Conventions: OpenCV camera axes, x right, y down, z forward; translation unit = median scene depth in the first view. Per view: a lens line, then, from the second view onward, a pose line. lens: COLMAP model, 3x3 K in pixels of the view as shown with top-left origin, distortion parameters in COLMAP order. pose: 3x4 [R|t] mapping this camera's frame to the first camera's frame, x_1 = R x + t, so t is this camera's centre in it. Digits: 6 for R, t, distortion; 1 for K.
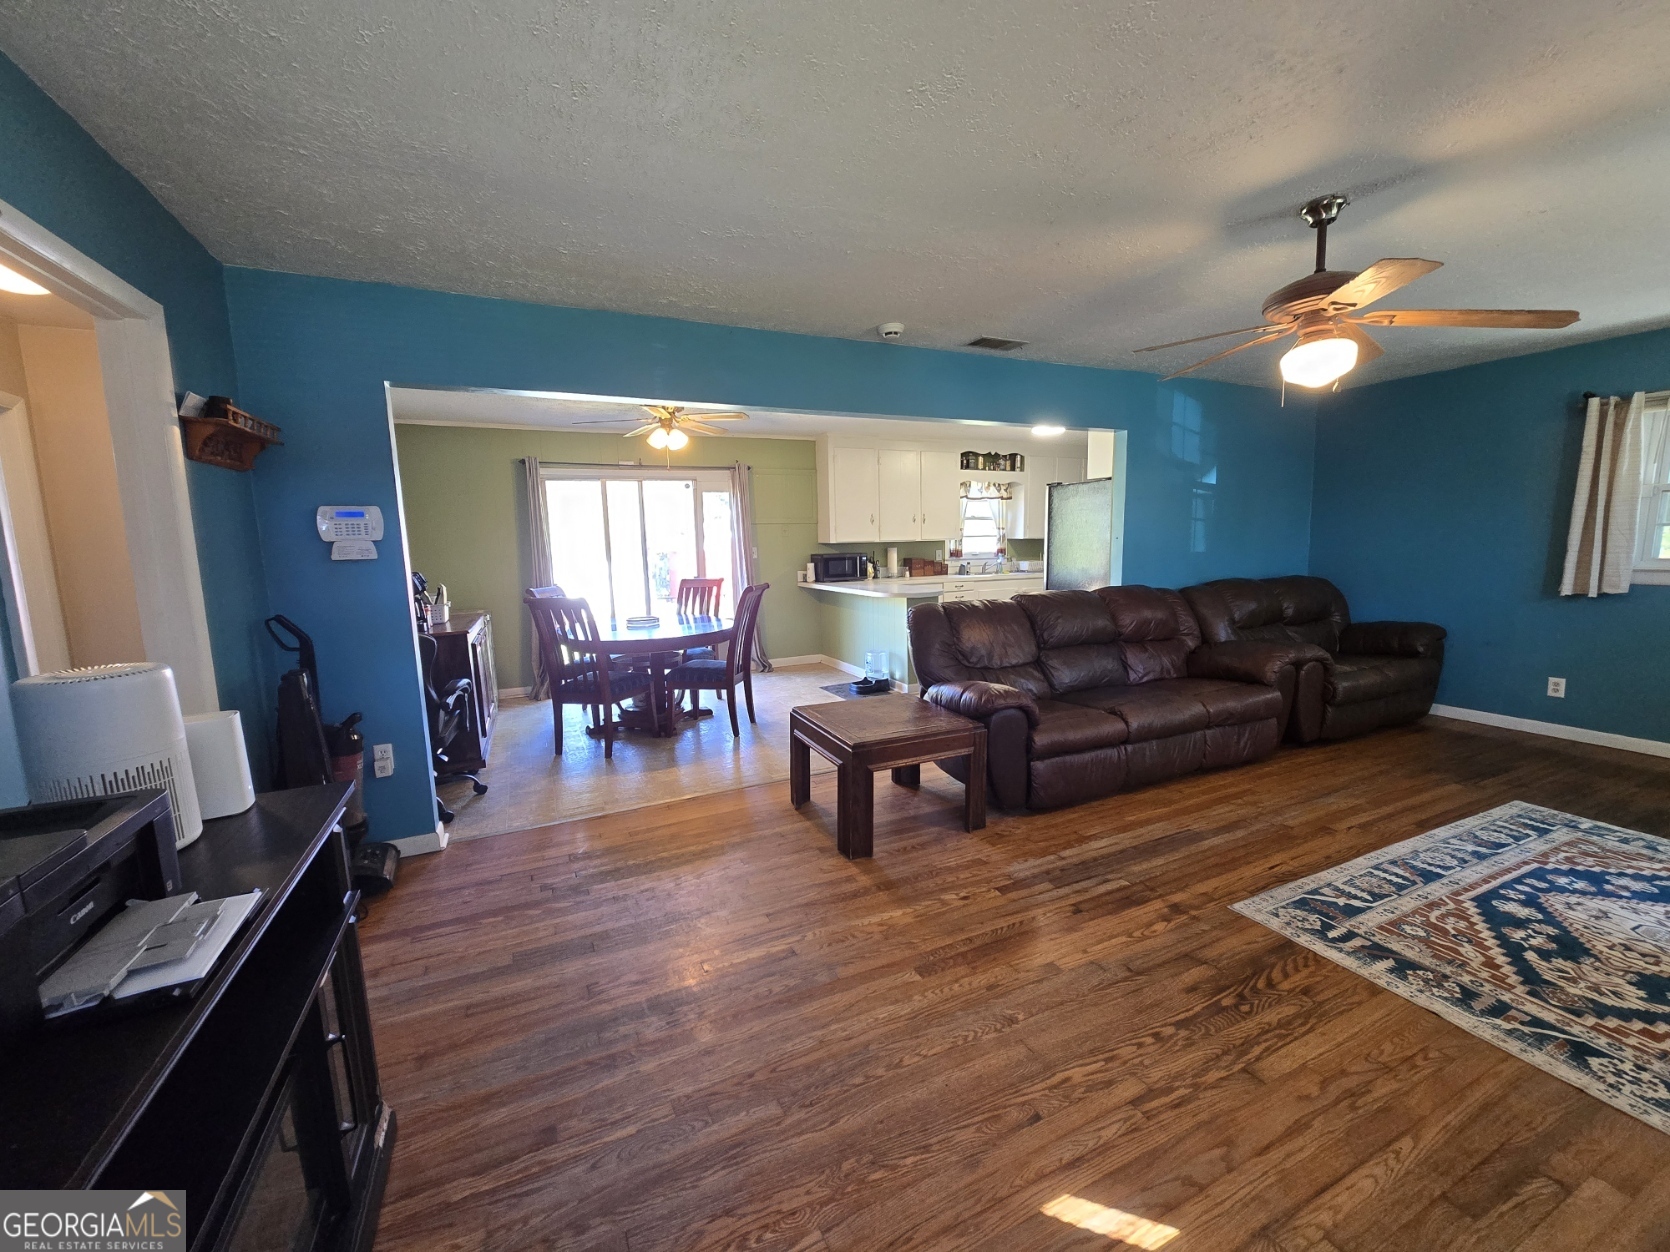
lens RADIAL K [[680.3, 0, 841.5], [0, 680.3, 629.7], [0, 0, 1]] dist [-0.004074, 0.002385]
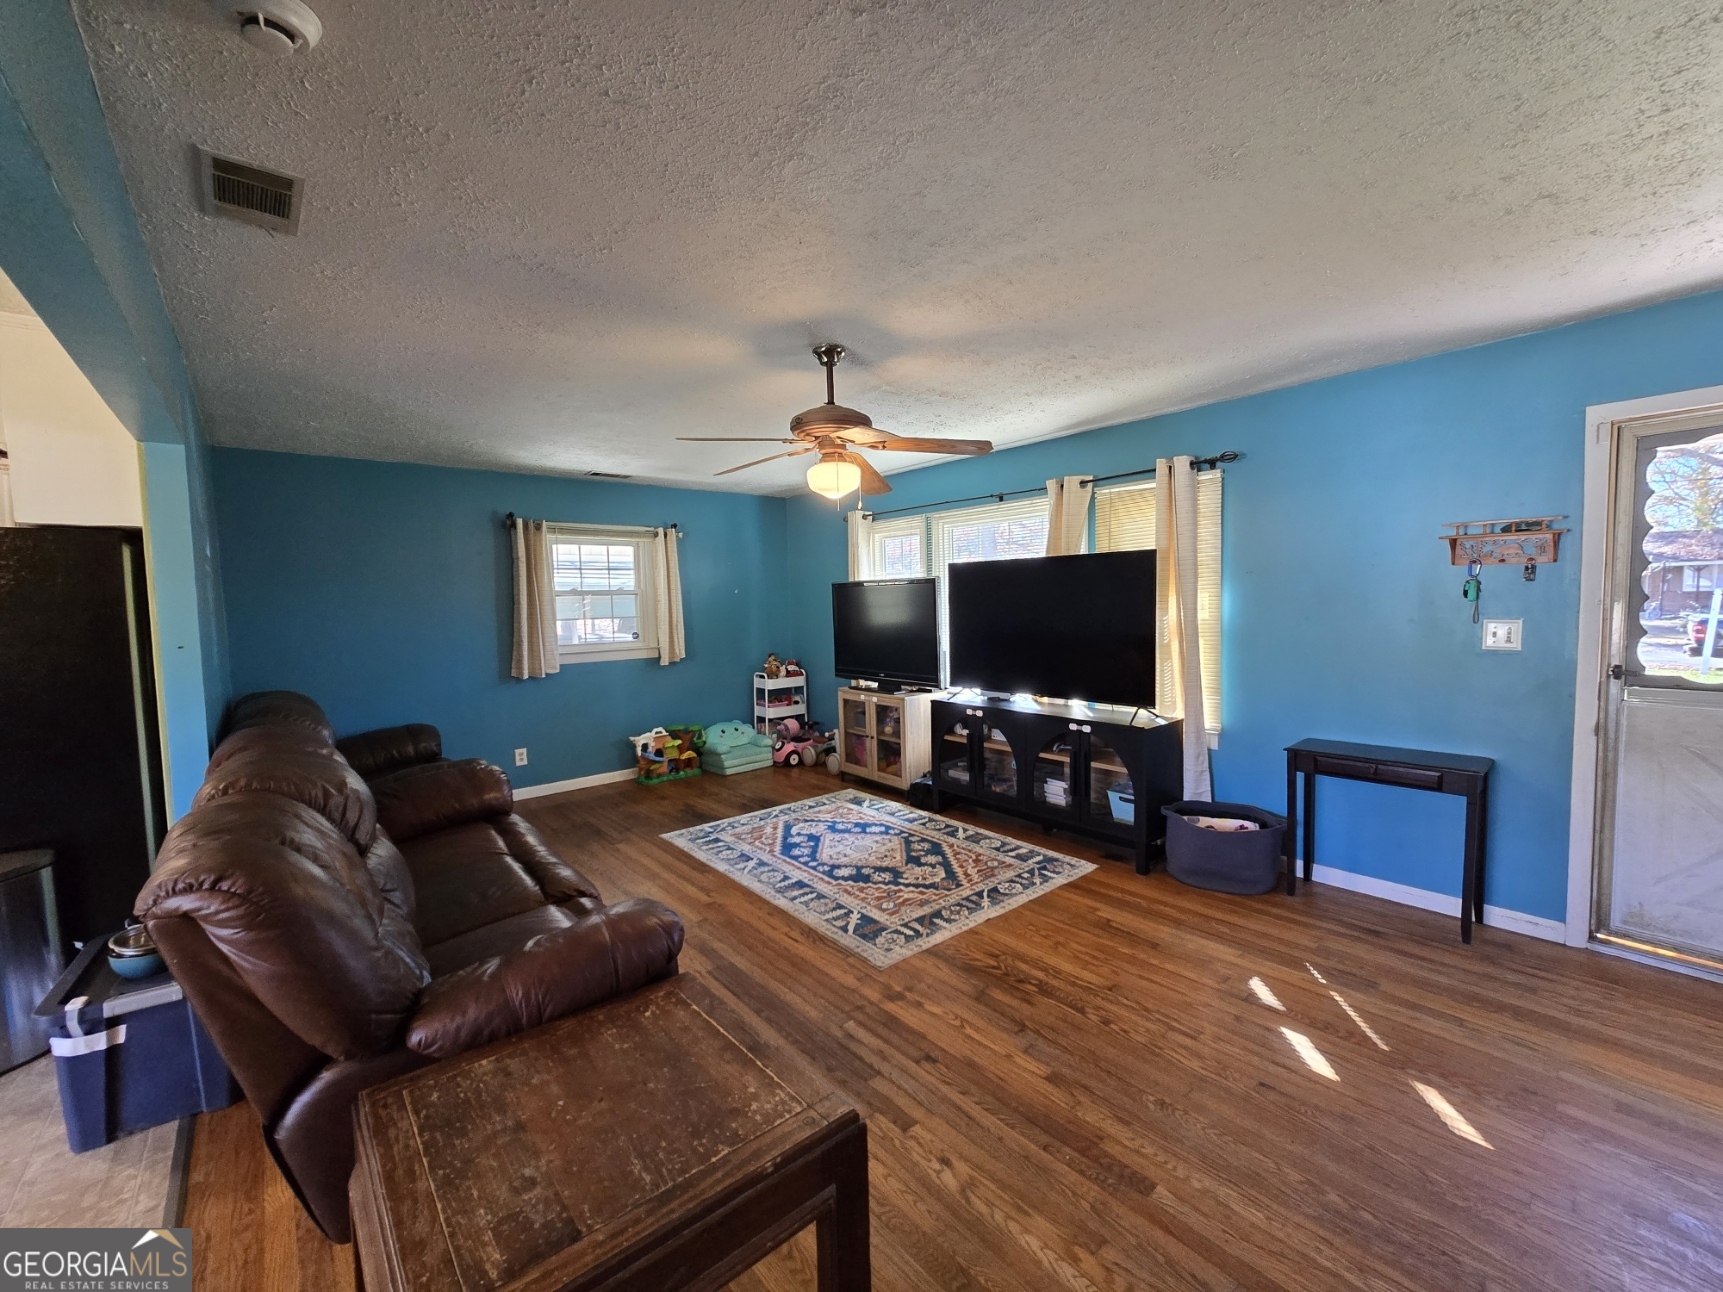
lens RADIAL K [[701.9, 0, 873.5], [0, 701.9, 645.4], [0, 0, 1]] dist [-0.004074, 0.002385]
pose [[-0.264561, -0.034902, 0.963737, -0.358954], [0.156739, 0.984501, 0.078682, -0.138323], [-0.951546, 0.171871, -0.254990, 0.920162]]
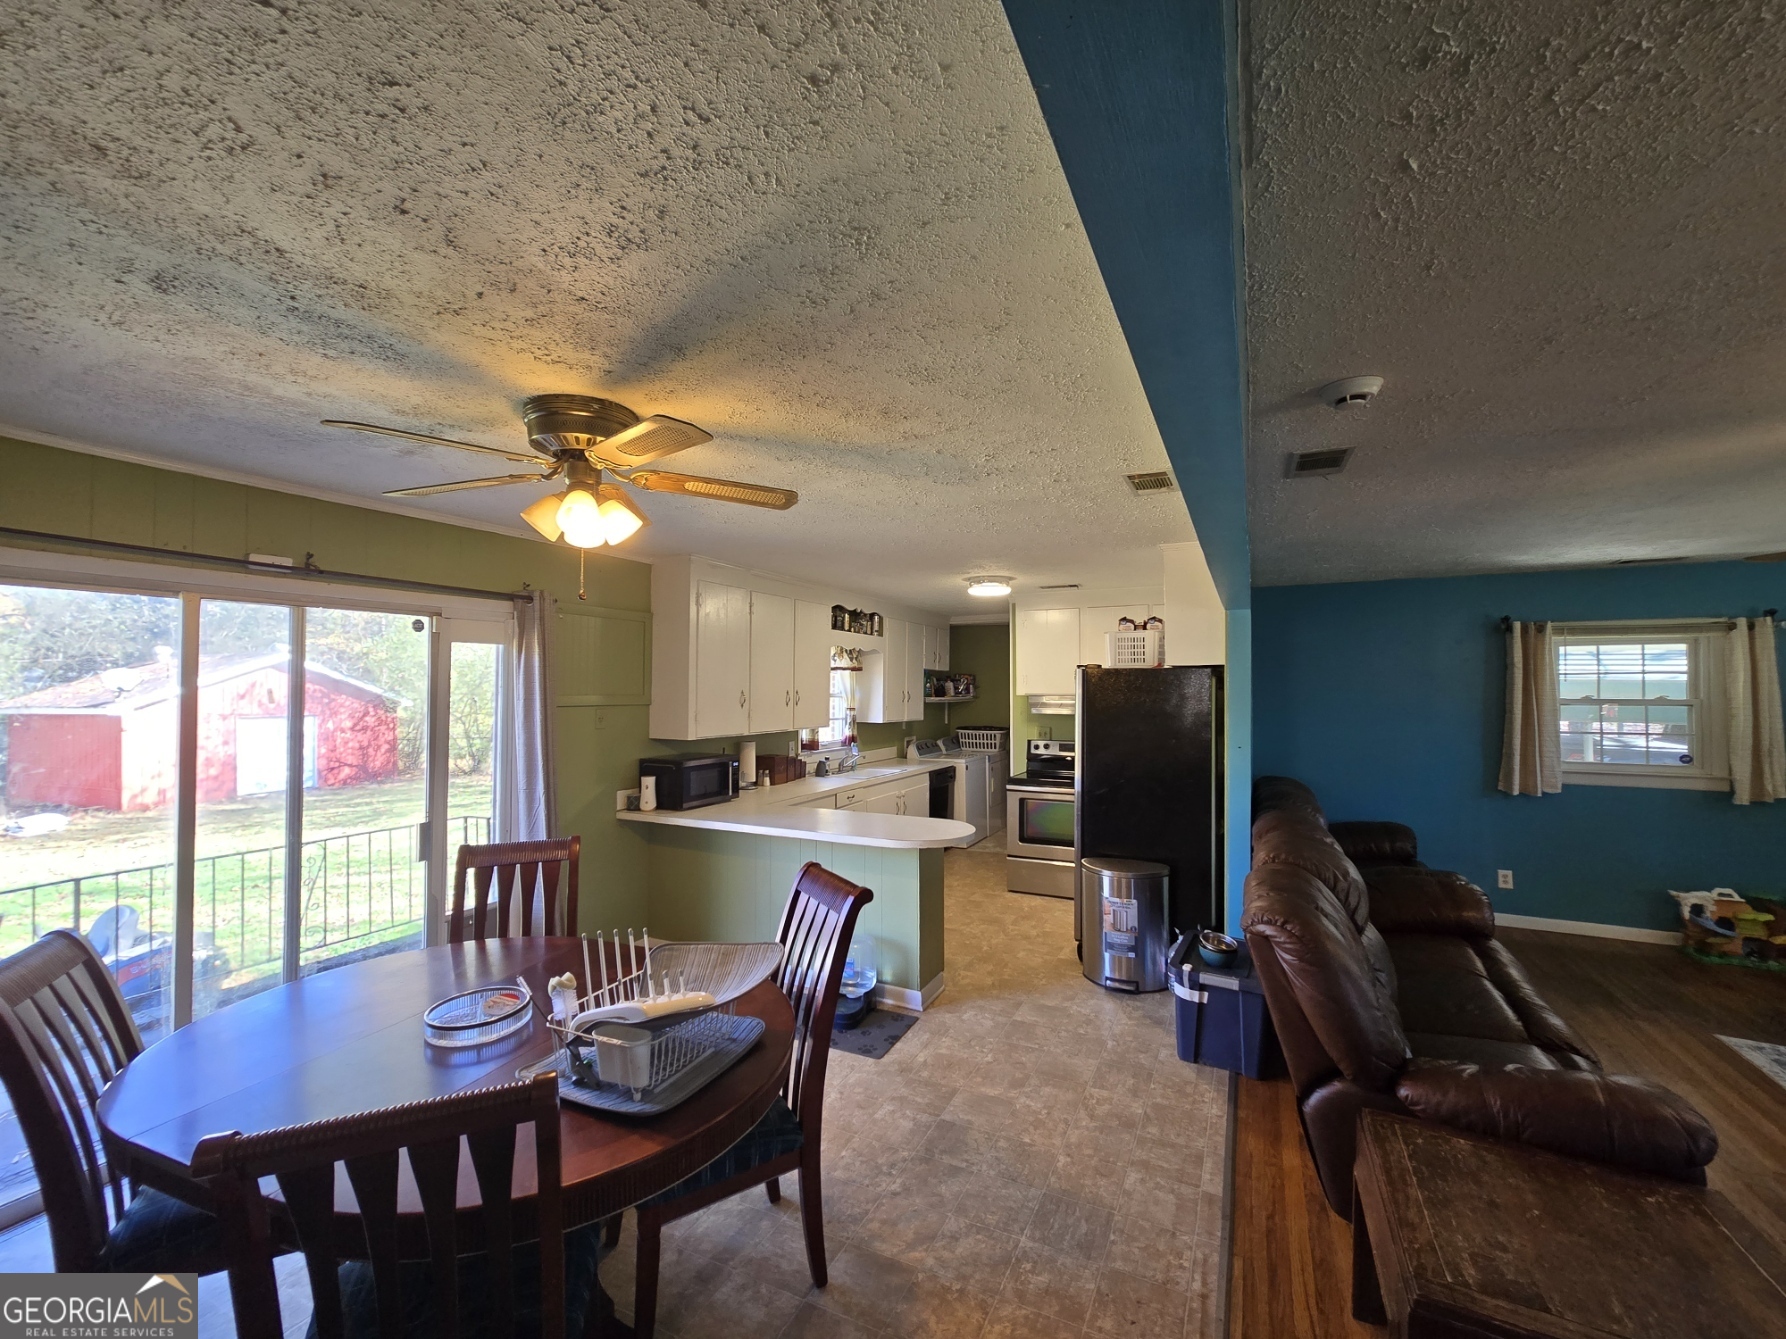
lens RADIAL K [[727.5, 0, 899.9], [0, 727.5, 674.3], [0, 0, 1]] dist [-0.004074, 0.002385]
pose [[0.781438, 0.034959, 0.623002, -0.563422], [0.064924, 0.988455, -0.136900, -0.186076], [-0.620596, 0.147427, 0.770147, 0.874690]]
